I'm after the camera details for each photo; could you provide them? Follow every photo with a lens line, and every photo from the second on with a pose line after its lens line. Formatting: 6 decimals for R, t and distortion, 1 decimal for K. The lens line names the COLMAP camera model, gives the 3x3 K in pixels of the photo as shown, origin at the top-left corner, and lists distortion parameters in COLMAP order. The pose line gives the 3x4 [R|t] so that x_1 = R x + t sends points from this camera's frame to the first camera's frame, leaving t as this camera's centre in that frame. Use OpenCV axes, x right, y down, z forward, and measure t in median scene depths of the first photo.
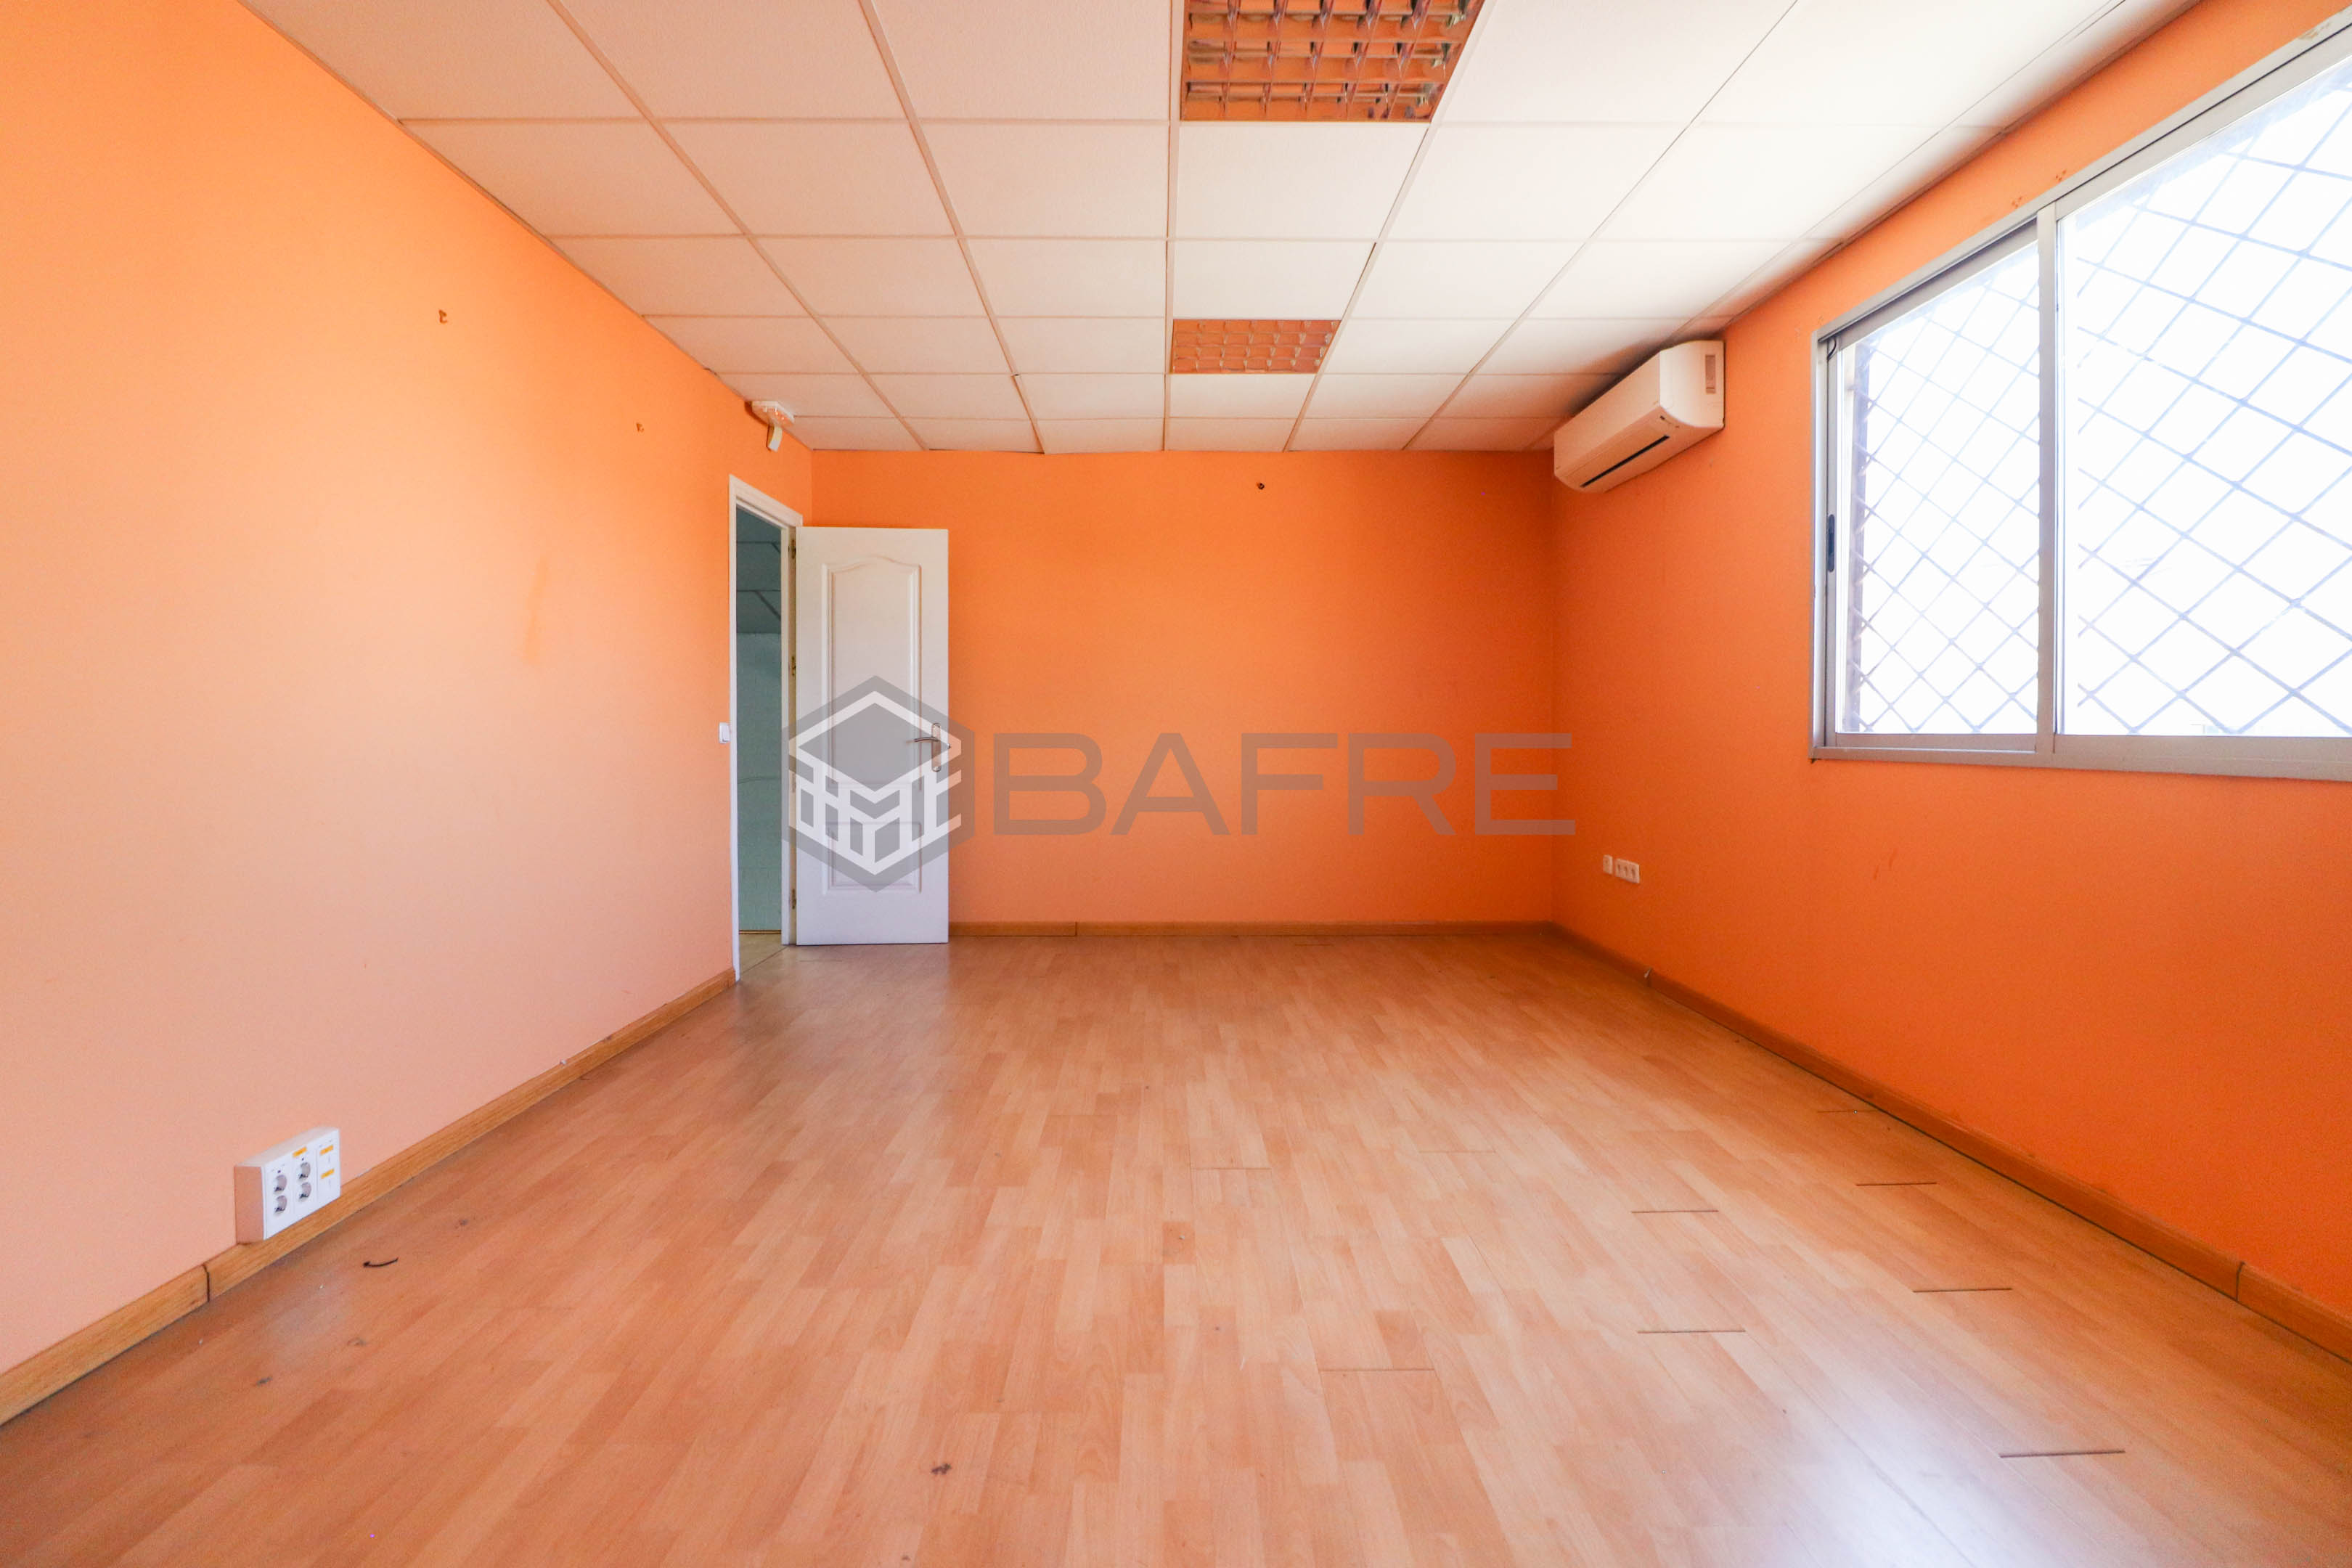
lens RADIAL K [[1139.2, 0, 1183.7], [0, 1139.2, 763.8], [0, 0, 1]] dist [-0.004983, -0.000328]
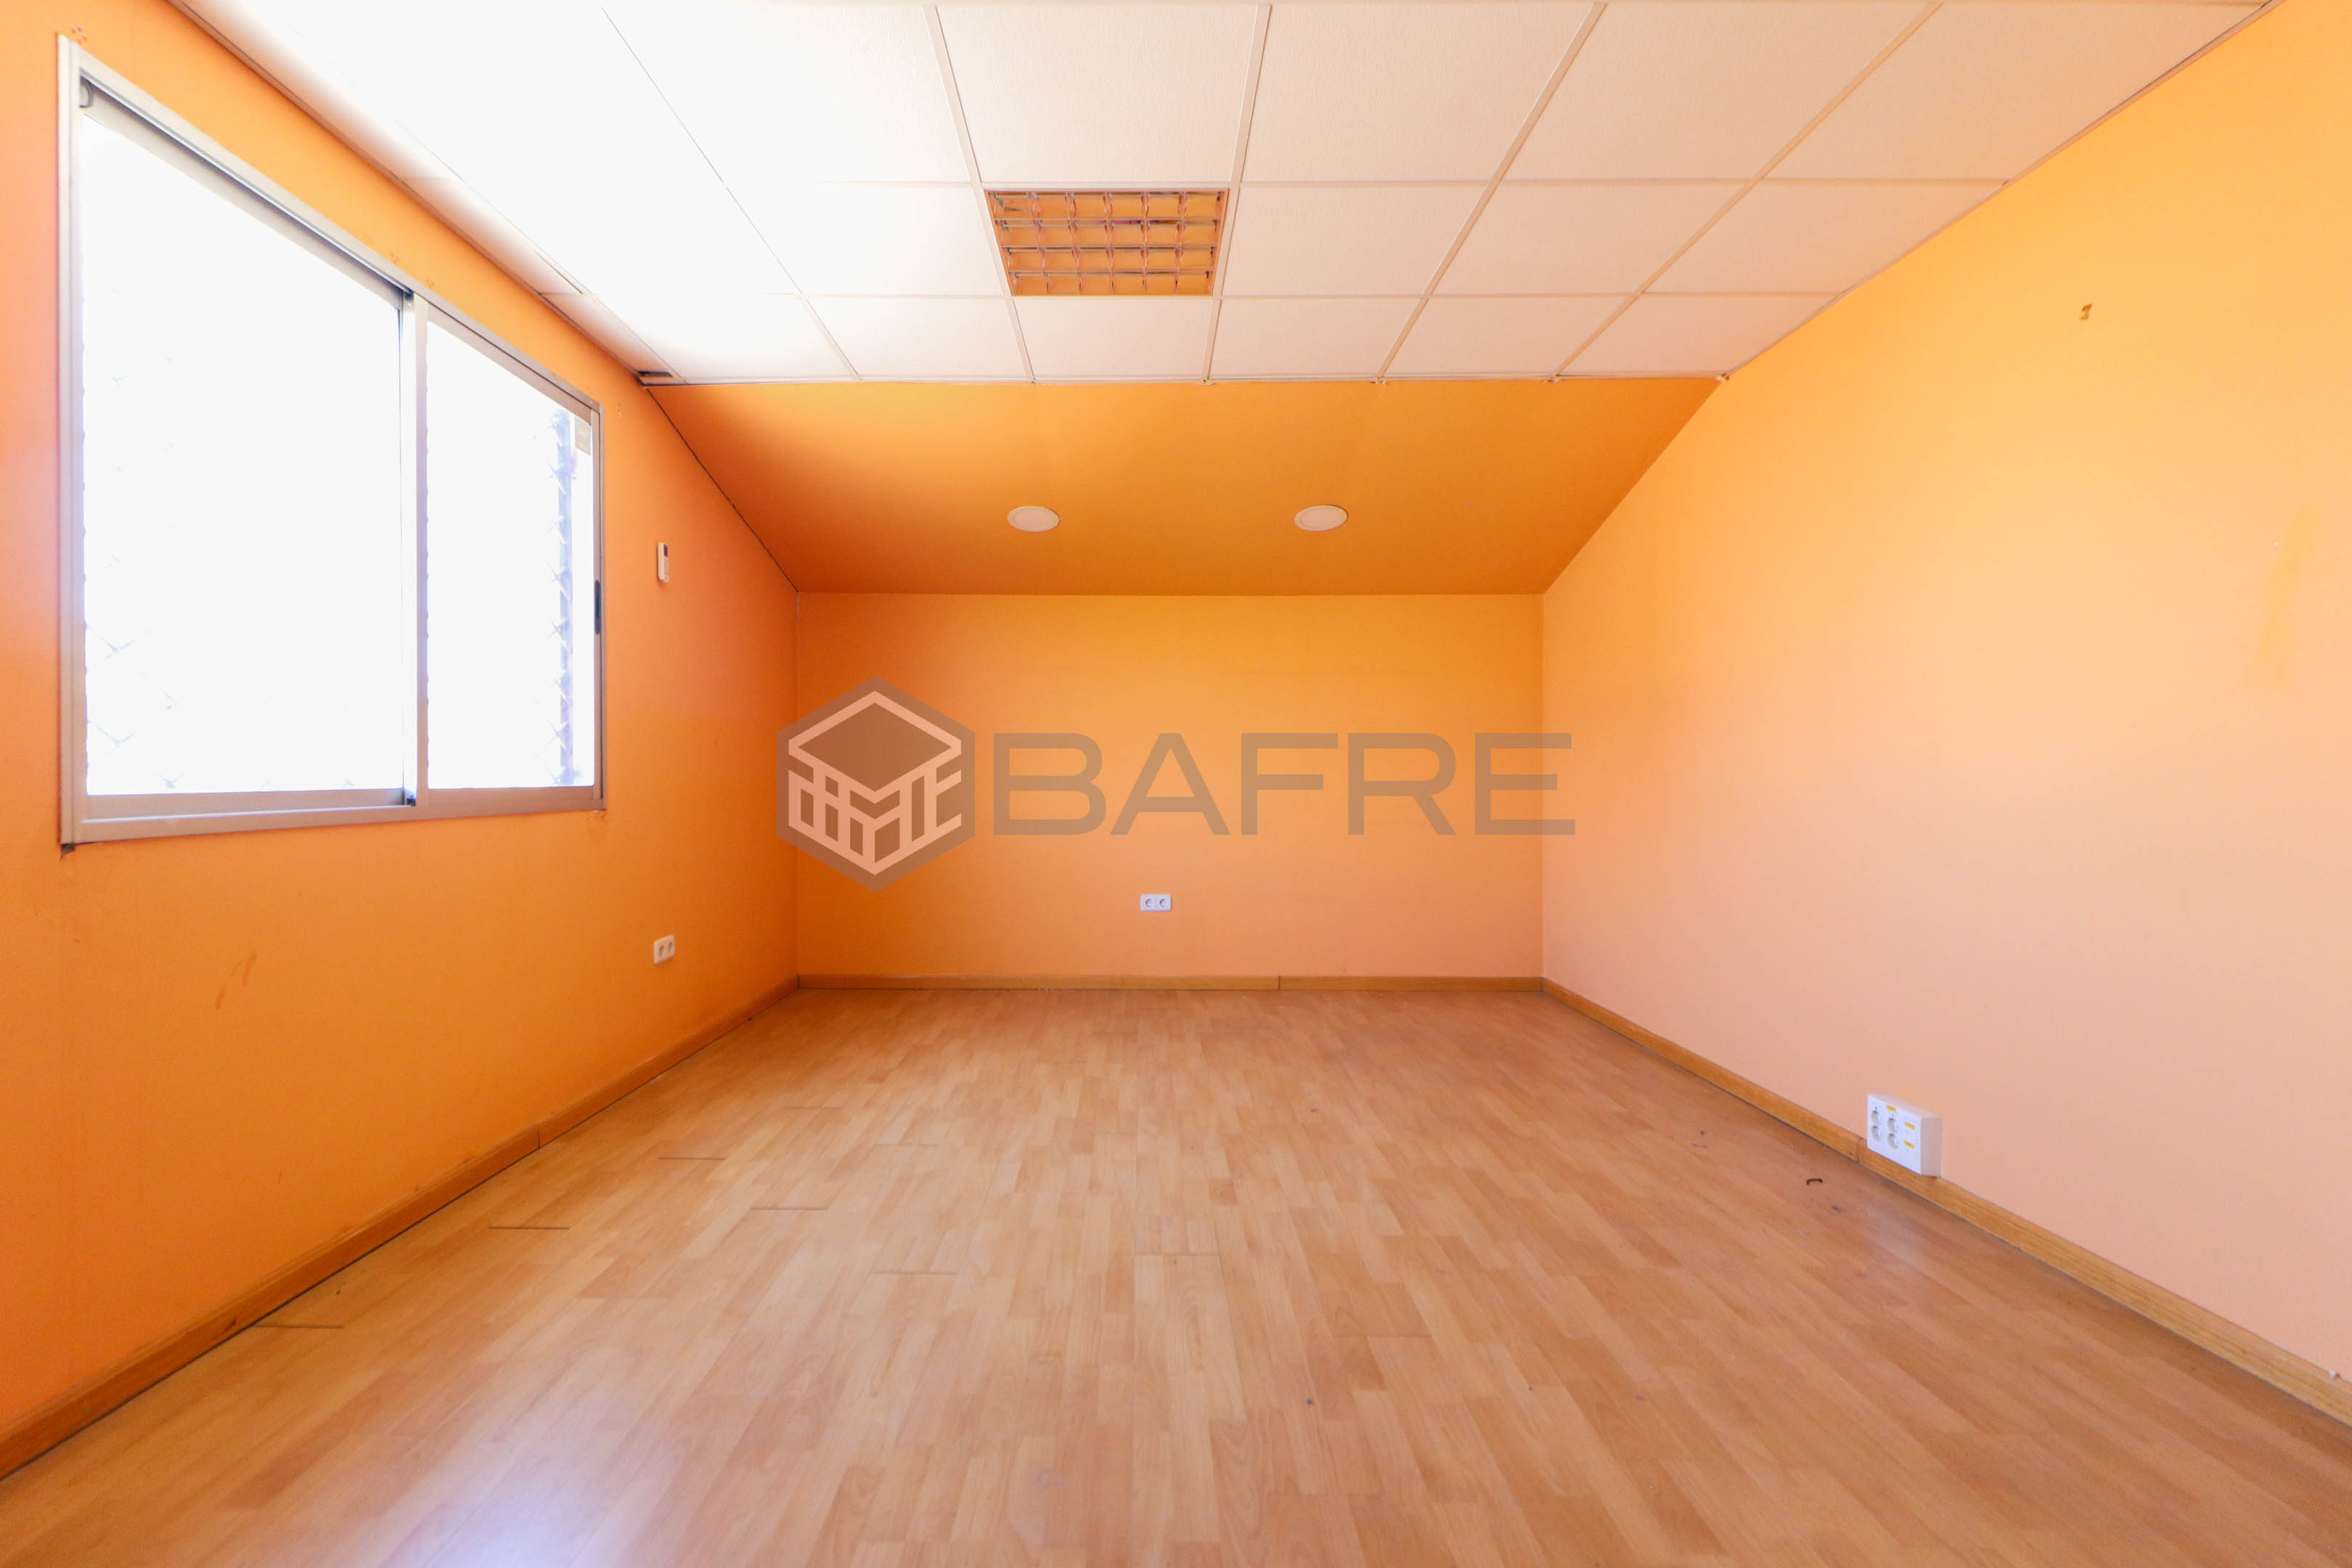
lens RADIAL K [[1139.2, 0, 1169.3], [0, 1139.2, 776.5], [0, 0, 1]] dist [-0.004983, -0.000328]
pose [[-0.999976, -0.001736, -0.006734, 0.057086], [-0.001950, 0.999488, 0.031945, -0.071349], [0.006675, 0.031957, -0.999467, 2.018964]]
